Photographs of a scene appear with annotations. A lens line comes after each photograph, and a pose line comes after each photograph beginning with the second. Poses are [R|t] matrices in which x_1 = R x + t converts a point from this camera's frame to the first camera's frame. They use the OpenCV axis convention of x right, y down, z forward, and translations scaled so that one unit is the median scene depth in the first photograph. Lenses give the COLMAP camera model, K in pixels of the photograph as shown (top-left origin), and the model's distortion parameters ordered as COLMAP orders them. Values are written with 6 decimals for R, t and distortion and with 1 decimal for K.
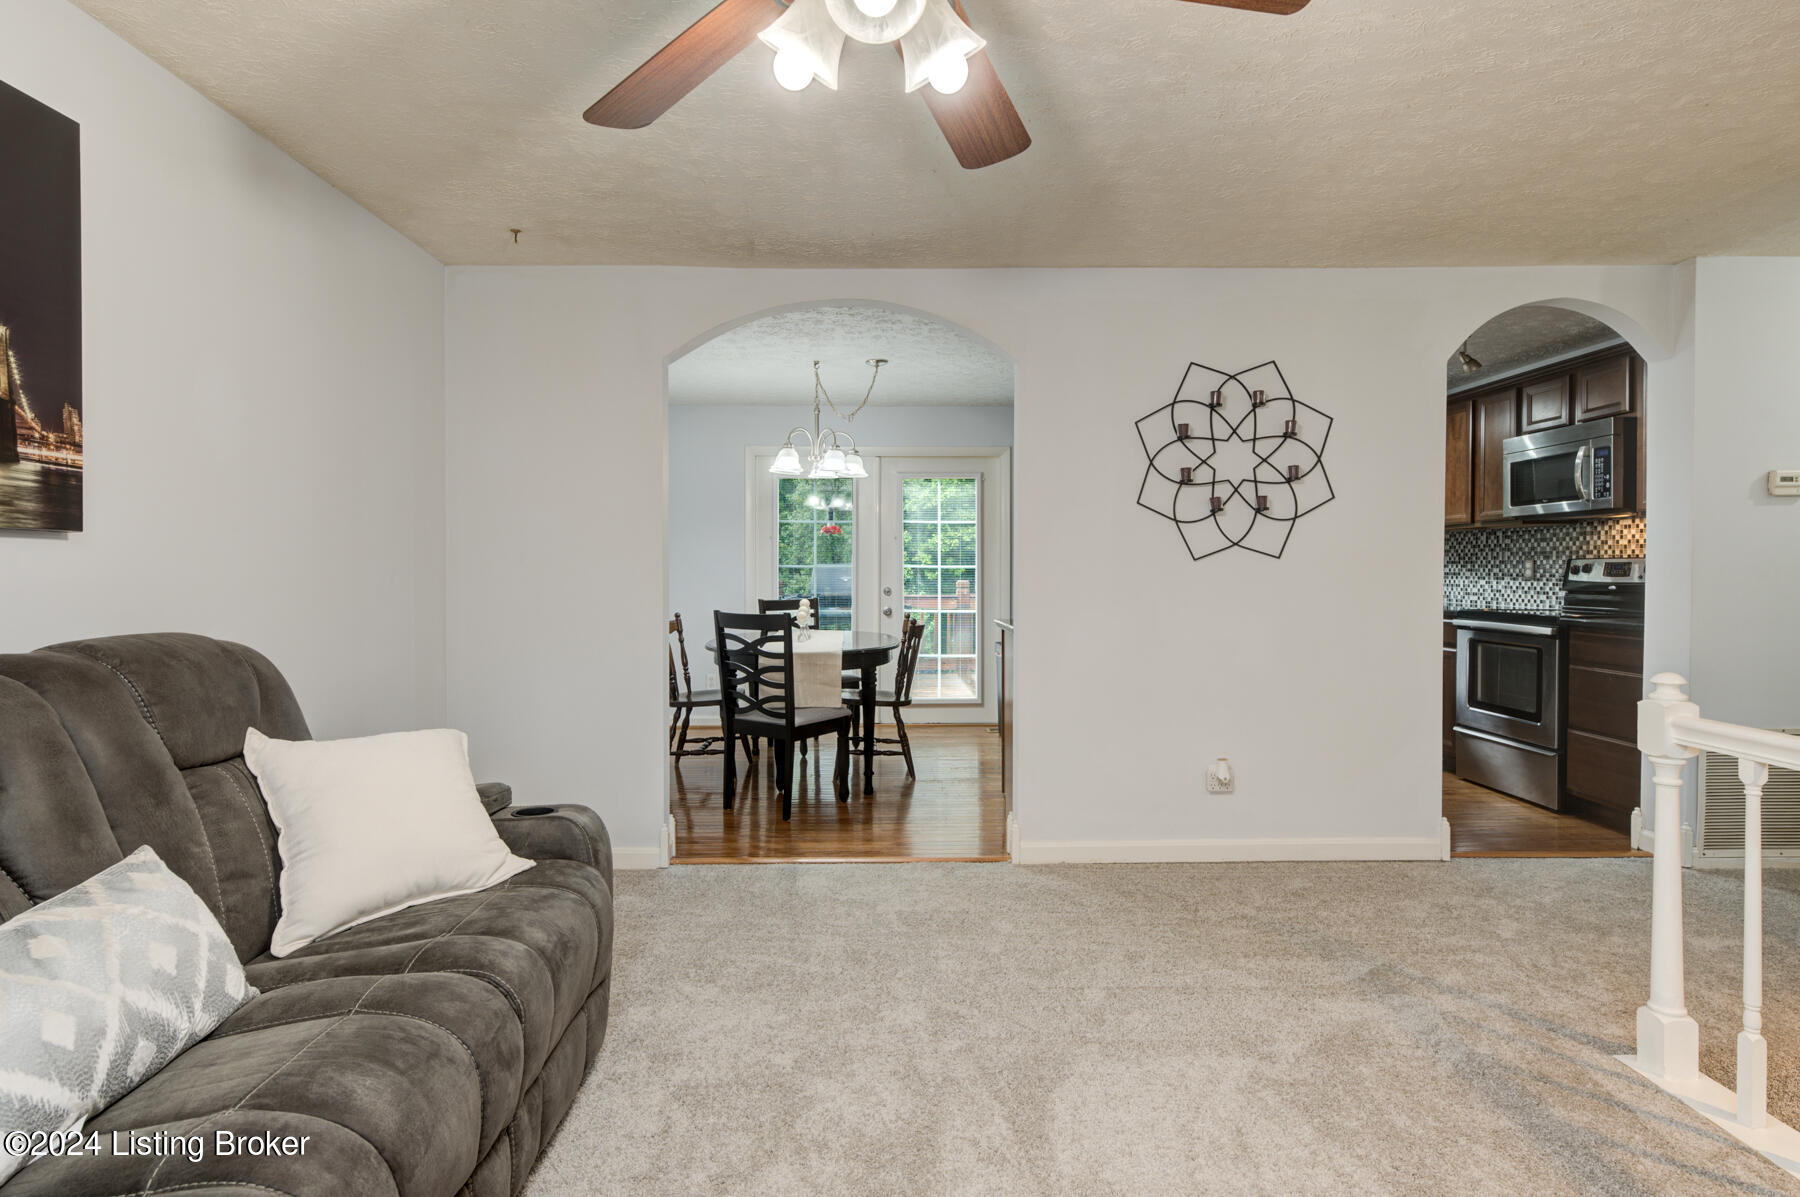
lens RADIAL K [[991.3, 0, 900.9], [0, 991.3, 592.8], [0, 0, 1]] dist [-0.003705, -0.000671]
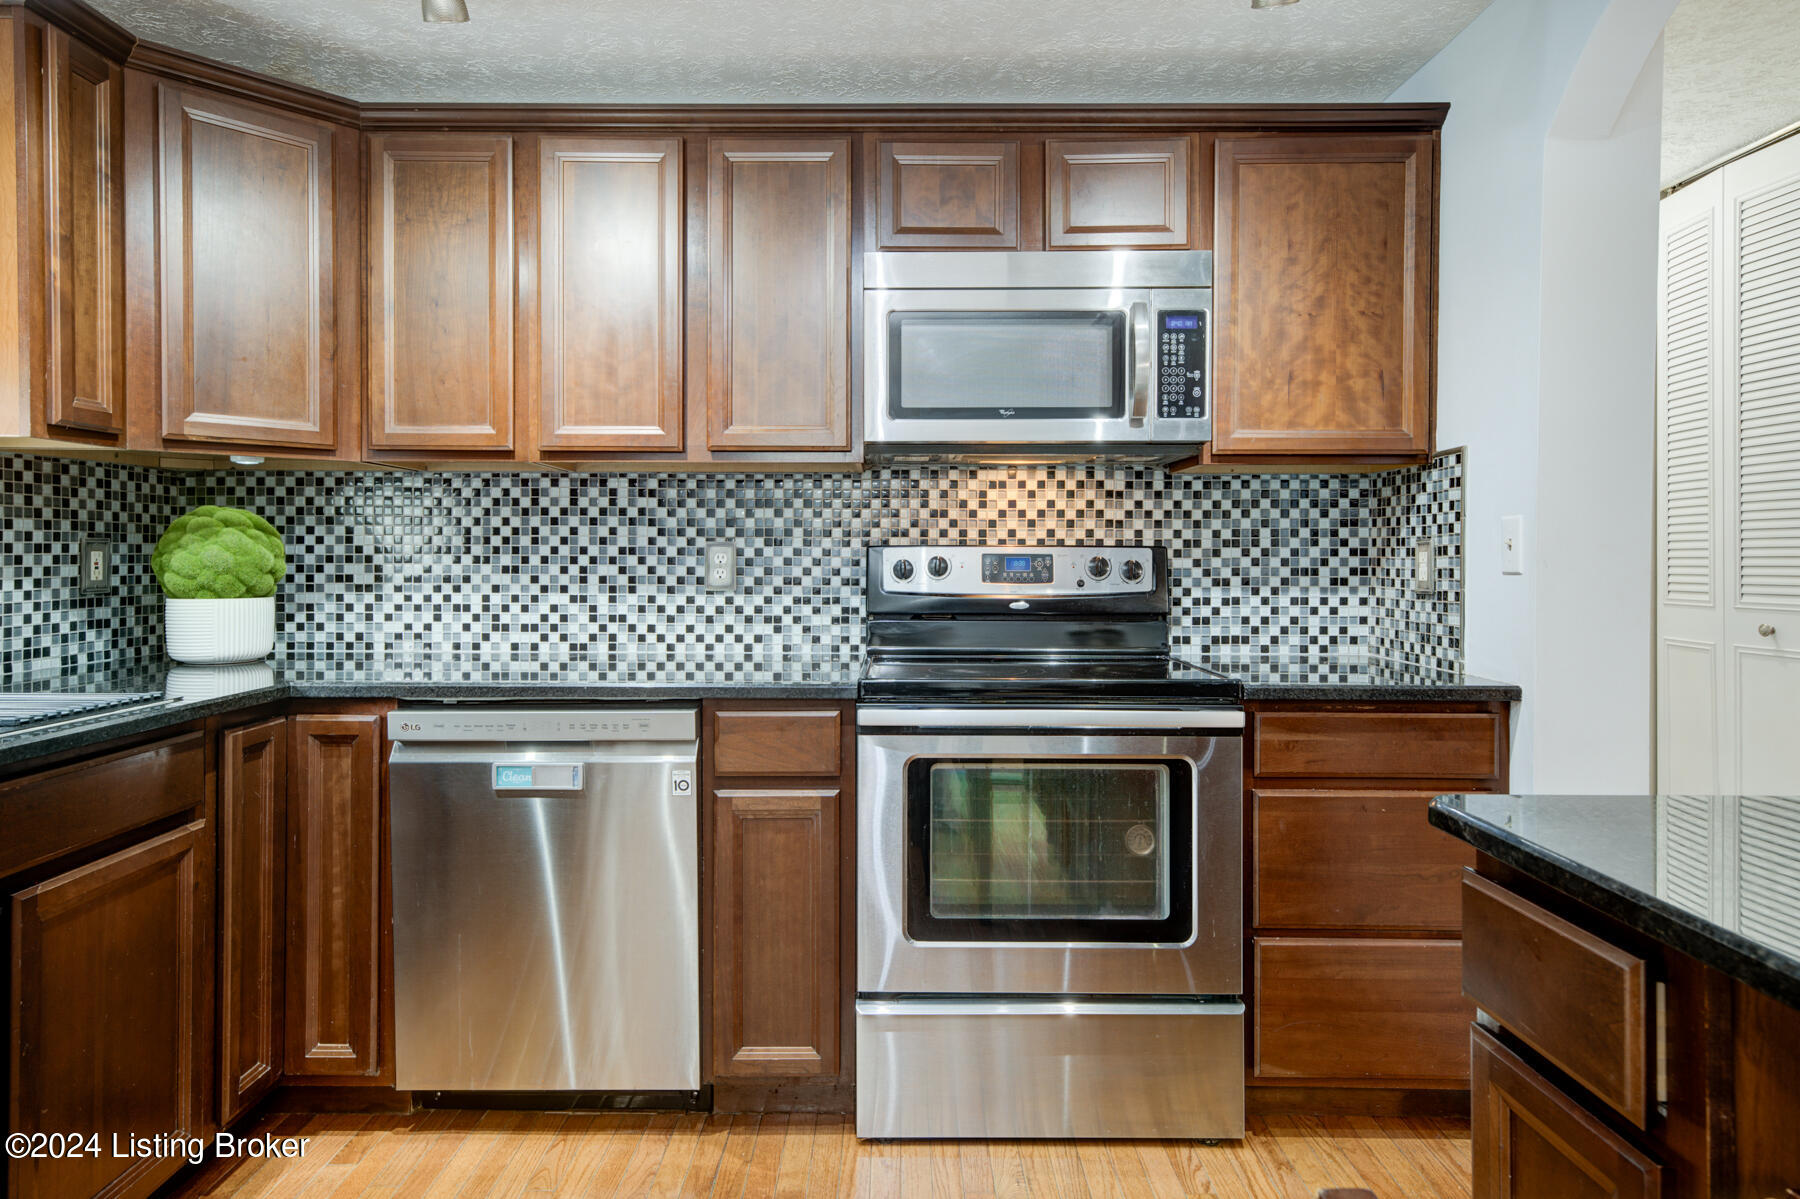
lens RADIAL K [[1046.9, 0, 888.8], [0, 1046.9, 561.0], [0, 0, 1]] dist [0.004985, 0.000140]
pose [[0.037079, -0.003831, 0.999305, 0.160052], [0.023078, 0.999729, 0.002977, -0.025456], [-0.999046, 0.022952, 0.037158, 0.877583]]
